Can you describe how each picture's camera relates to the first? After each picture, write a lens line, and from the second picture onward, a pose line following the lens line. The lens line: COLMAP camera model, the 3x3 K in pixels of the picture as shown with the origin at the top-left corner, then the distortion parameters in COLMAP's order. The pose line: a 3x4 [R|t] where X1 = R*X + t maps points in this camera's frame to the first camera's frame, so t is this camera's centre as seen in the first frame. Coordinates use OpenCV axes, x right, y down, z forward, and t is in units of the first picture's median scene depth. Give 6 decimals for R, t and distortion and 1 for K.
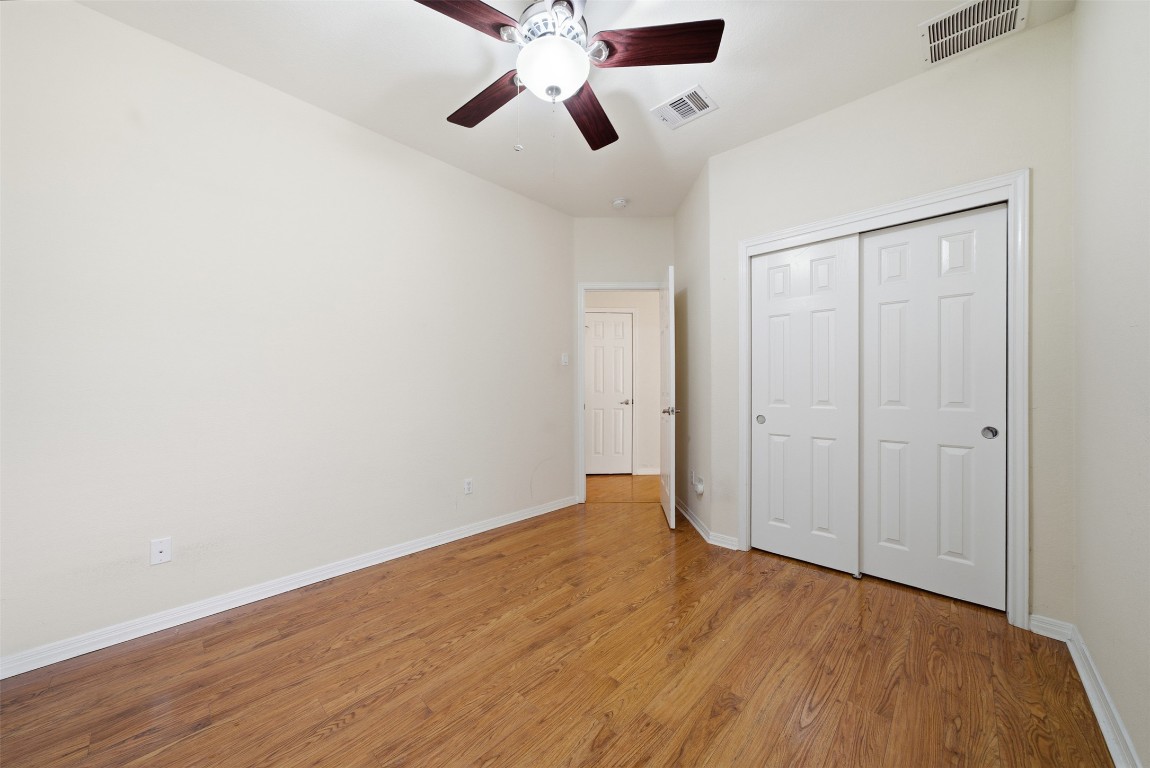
lens RADIAL K [[399.8, 0, 573.5], [0, 399.8, 386.7], [0, 0, 1]] dist [-0.010735, 0.003329]
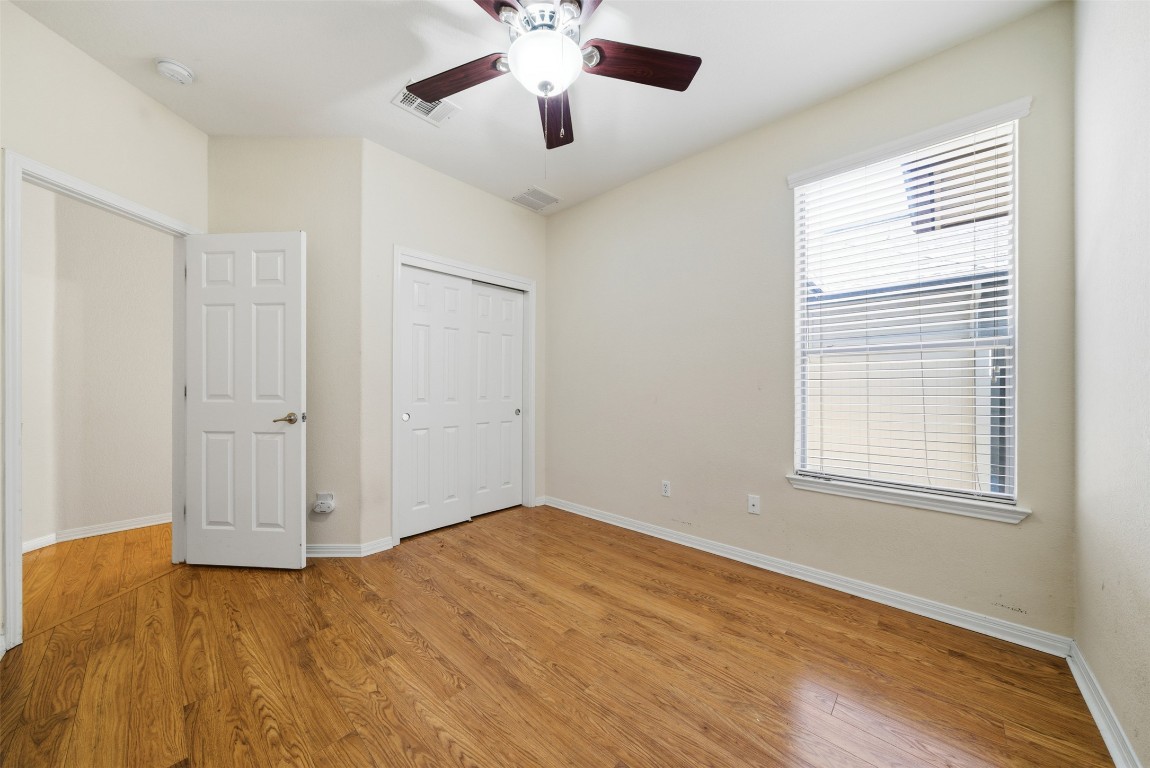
lens RADIAL K [[399.8, 0, 569.8], [0, 399.8, 388.6], [0, 0, 1]] dist [-0.010735, 0.003329]
pose [[-0.010665, 0.000197, 0.999943, -0.841241], [-0.004896, 0.999988, -0.000250, 0.003966], [-0.999931, -0.004898, -0.010664, 0.772293]]
